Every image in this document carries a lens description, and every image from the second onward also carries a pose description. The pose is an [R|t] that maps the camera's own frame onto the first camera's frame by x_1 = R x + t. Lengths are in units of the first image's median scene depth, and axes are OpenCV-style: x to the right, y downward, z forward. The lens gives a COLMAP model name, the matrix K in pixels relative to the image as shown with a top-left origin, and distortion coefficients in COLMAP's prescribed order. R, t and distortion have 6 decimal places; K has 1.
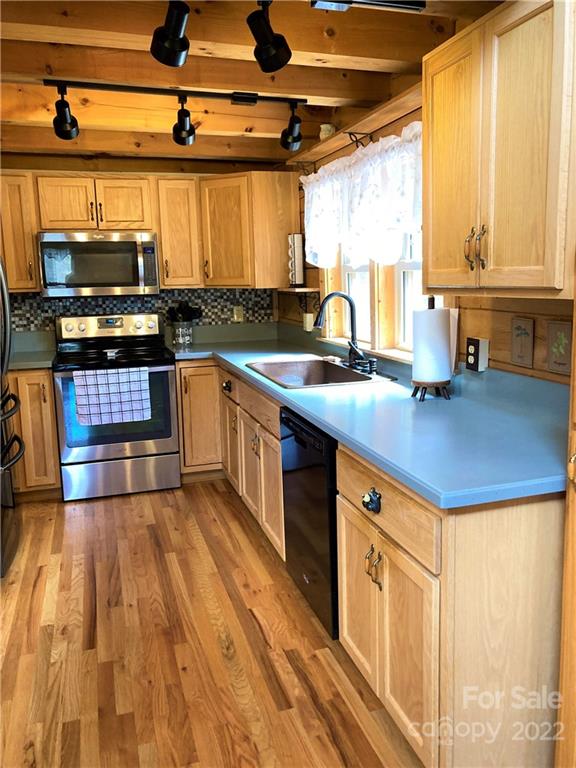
lens RADIAL K [[630.2, 0, 293.0], [0, 630.2, 386.1], [0, 0, 1]] dist [0.021543, -0.028787]
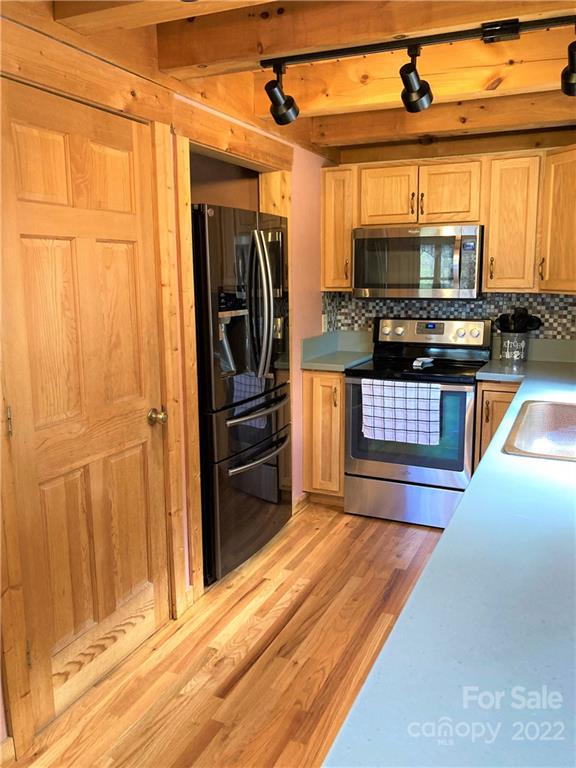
lens RADIAL K [[630.2, 0, 288.0], [0, 630.2, 381.8], [0, 0, 1]] dist [0.021543, -0.028787]
pose [[0.744380, 0.128965, -0.655185, 0.170225], [-0.125040, 0.990738, 0.052952, -0.052181], [0.655945, 0.042508, 0.753611, 0.224030]]
